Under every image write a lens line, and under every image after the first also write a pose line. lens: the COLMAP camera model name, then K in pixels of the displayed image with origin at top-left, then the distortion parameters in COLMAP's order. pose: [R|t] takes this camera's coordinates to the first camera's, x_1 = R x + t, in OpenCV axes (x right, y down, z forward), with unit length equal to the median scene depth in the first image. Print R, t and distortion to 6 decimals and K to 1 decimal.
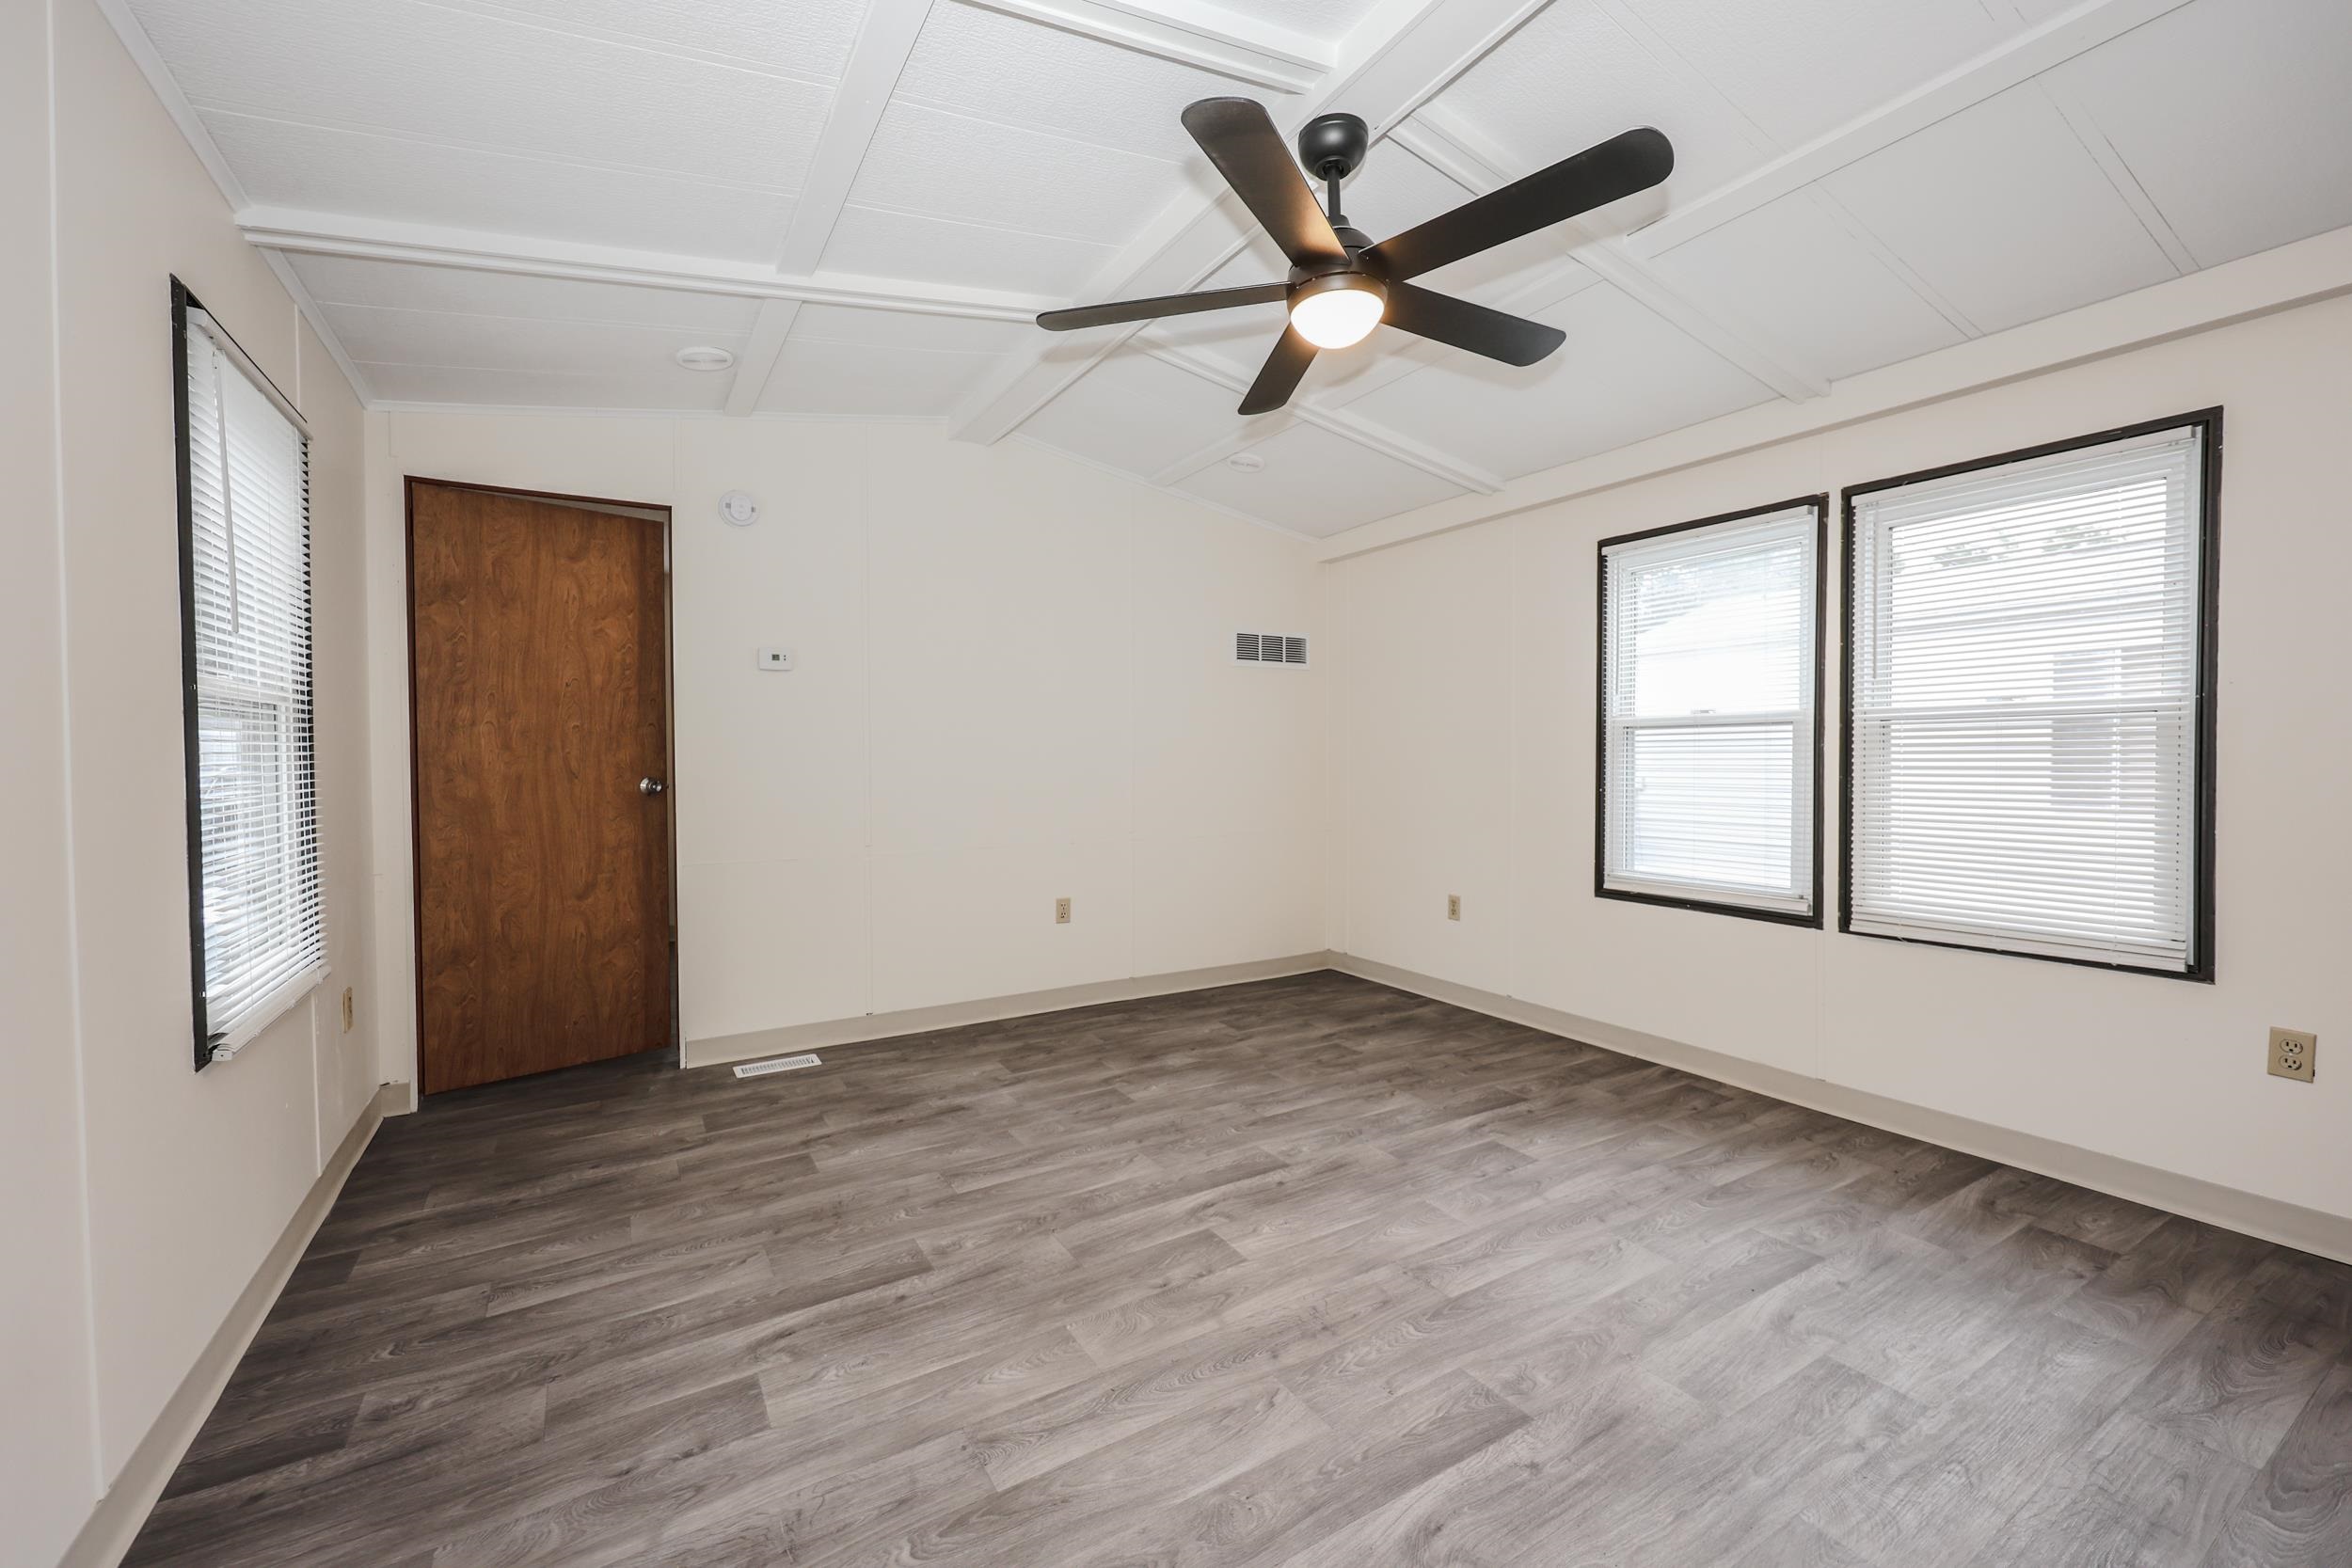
lens RADIAL K [[946.9, 0, 1166.7], [0, 946.9, 775.9], [0, 0, 1]] dist [0.000415, 0.000800]
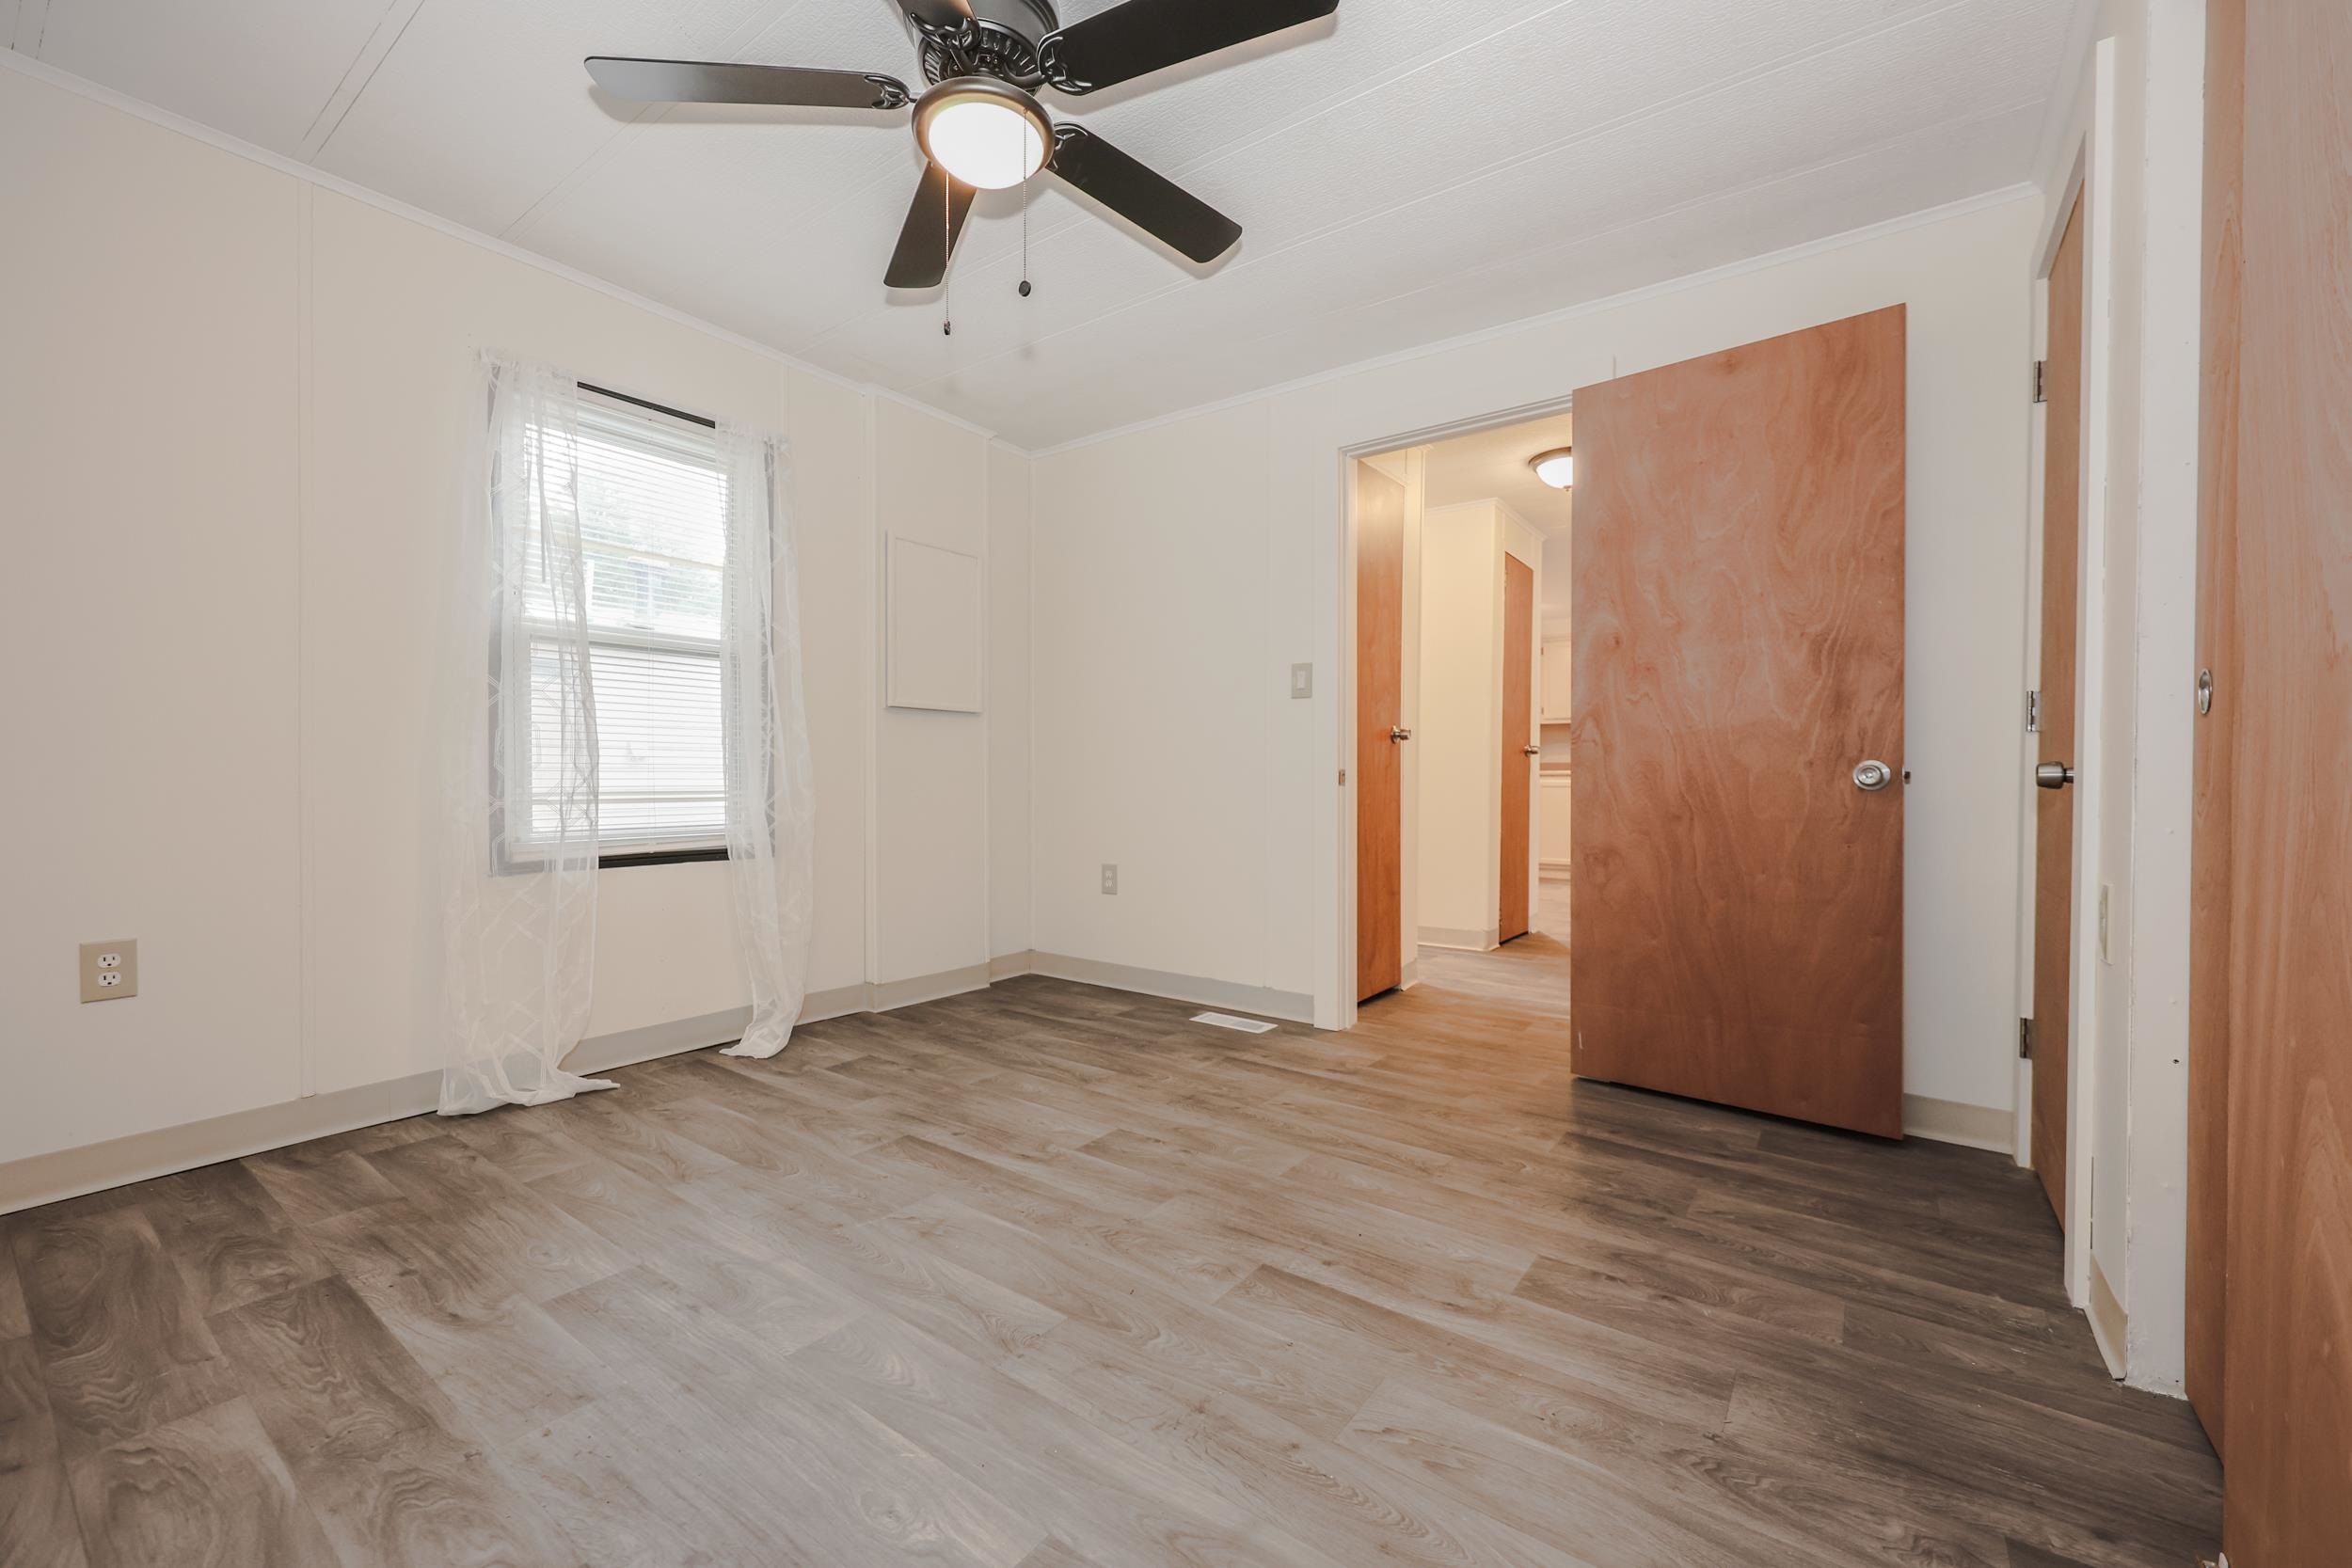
lens RADIAL K [[946.9, 0, 1163.3], [0, 946.9, 793.7], [0, 0, 1]] dist [0.000415, 0.000800]
pose [[-0.378371, -0.021447, 0.925405, -0.349994], [0.016815, 0.999407, 0.030038, 0.087730], [-0.925501, 0.026926, -0.377787, 0.994704]]
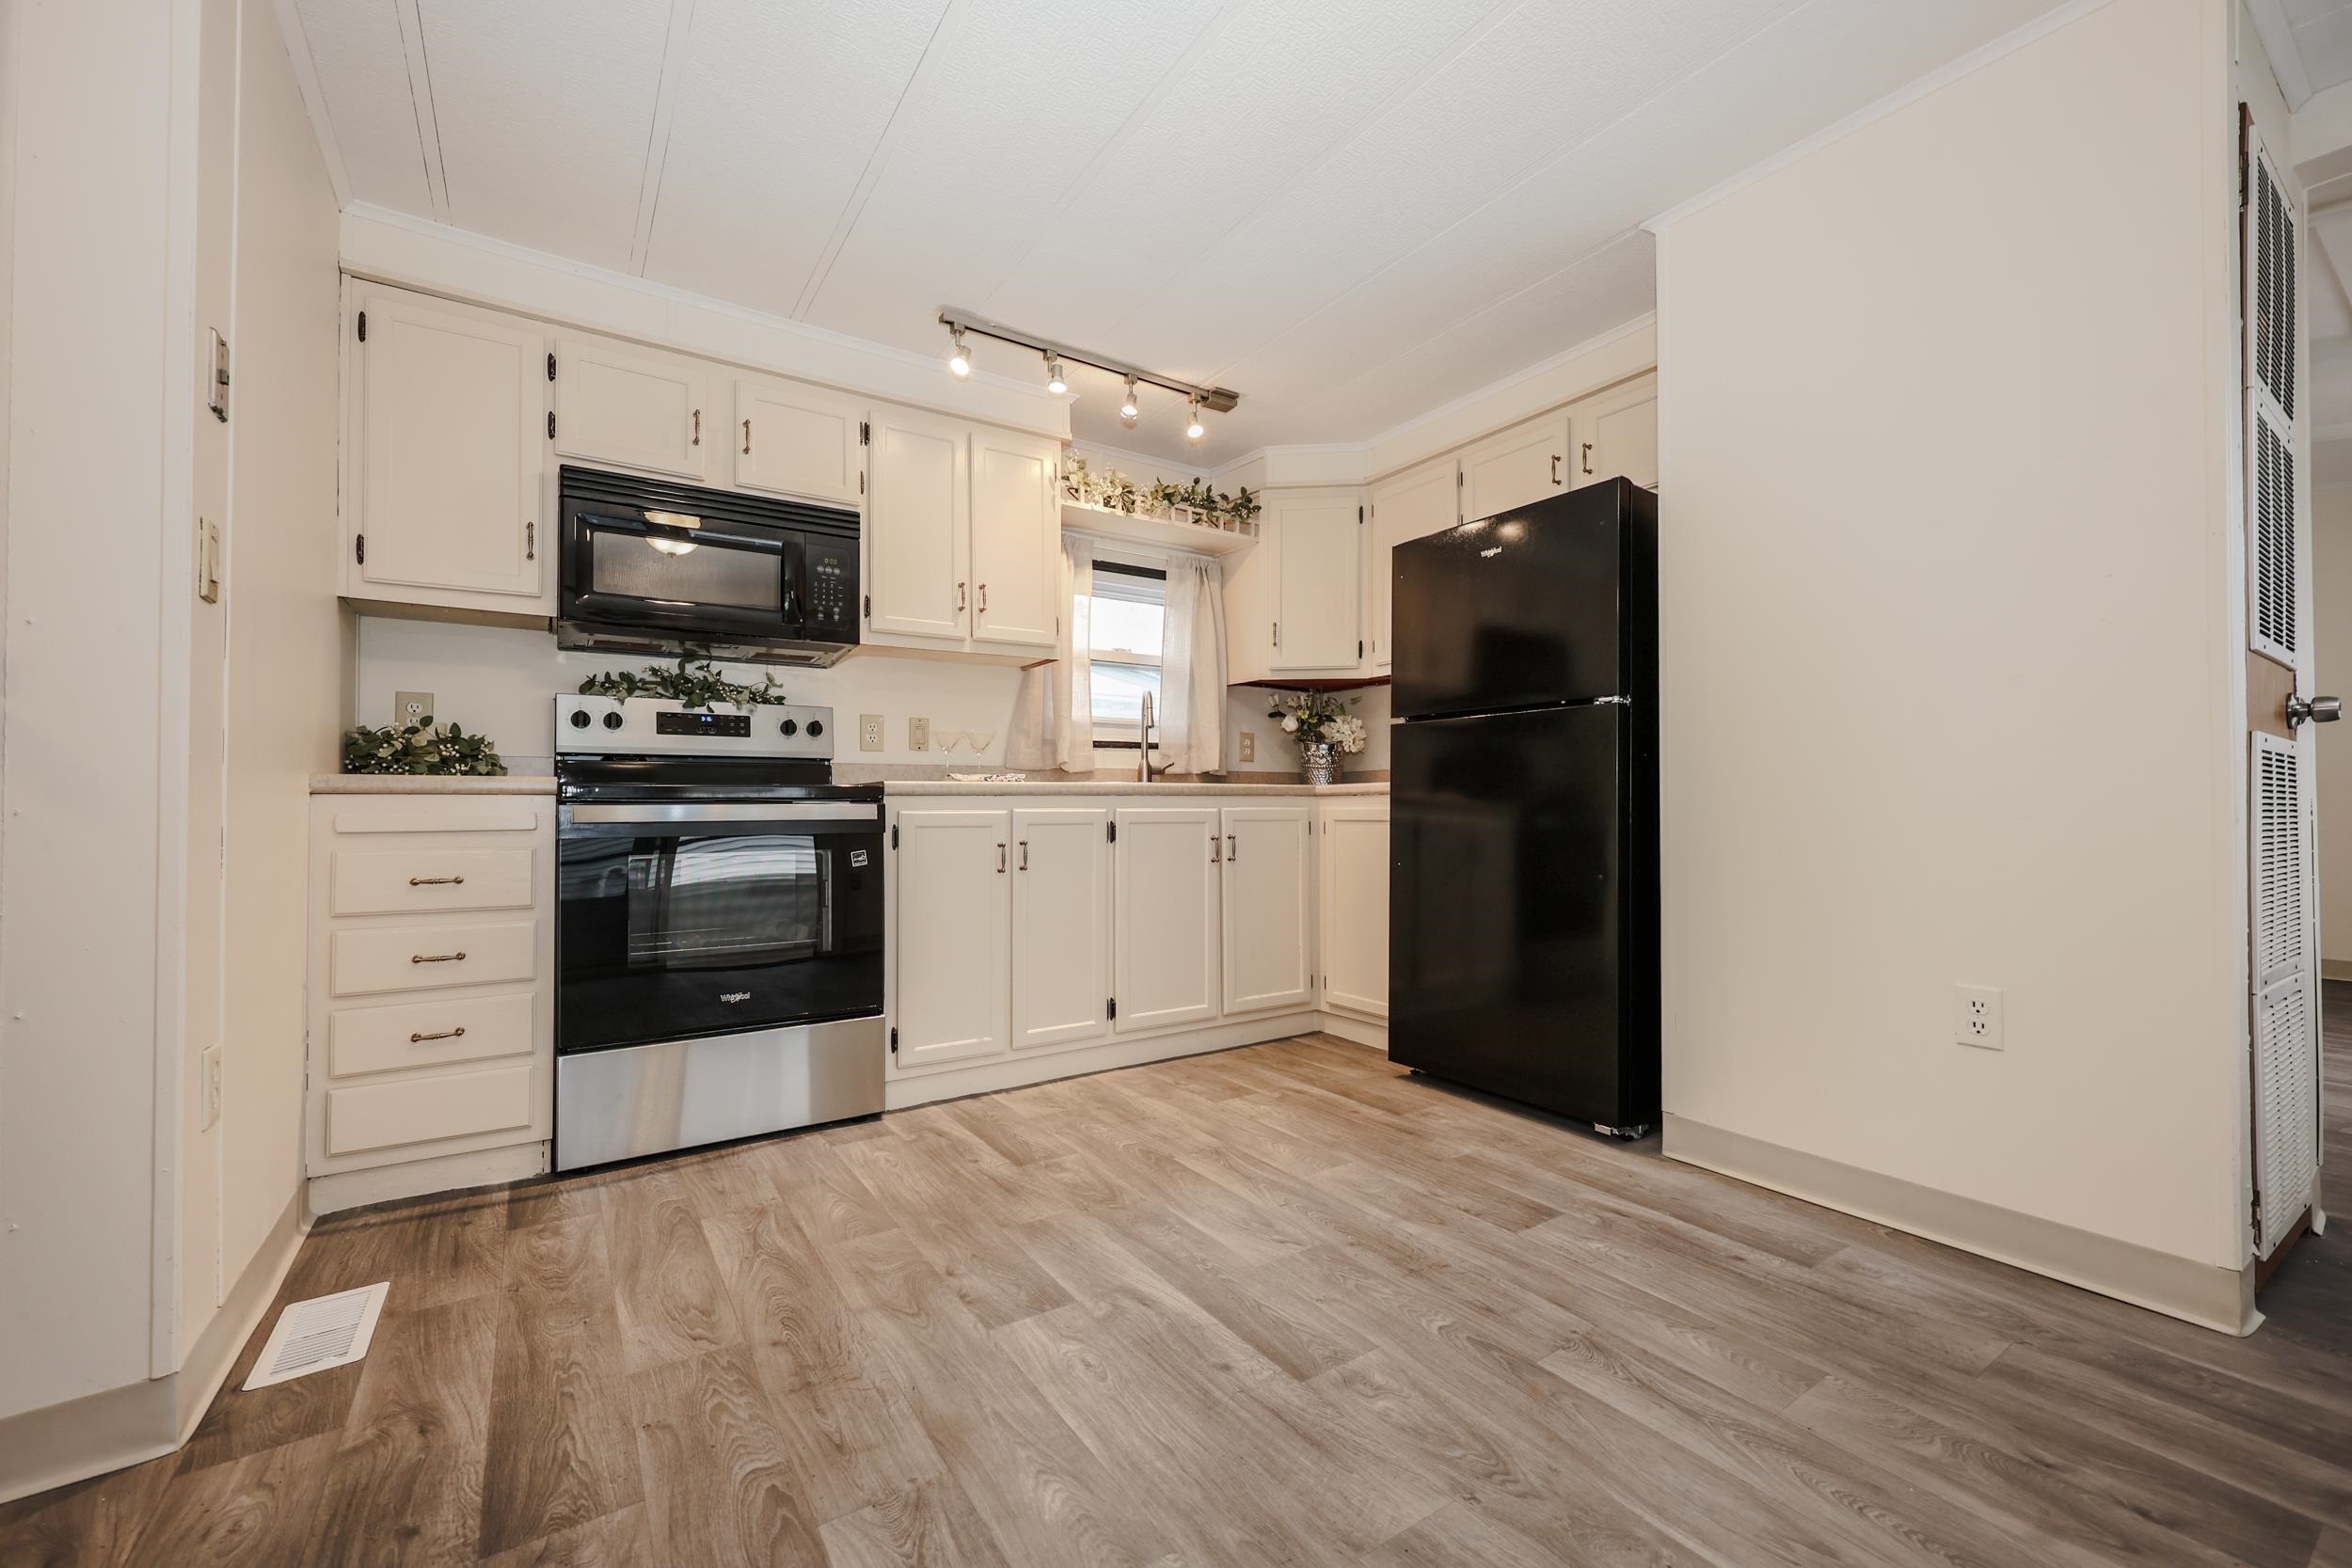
lens RADIAL K [[946.9, 0, 1164.7], [0, 946.9, 778.4], [0, 0, 1]] dist [0.000415, 0.000800]
pose [[0.045481, -0.020528, -0.998754, 1.200312], [-0.014647, 0.999668, -0.021214, 0.093818], [0.998858, 0.015594, 0.045165, 0.767201]]
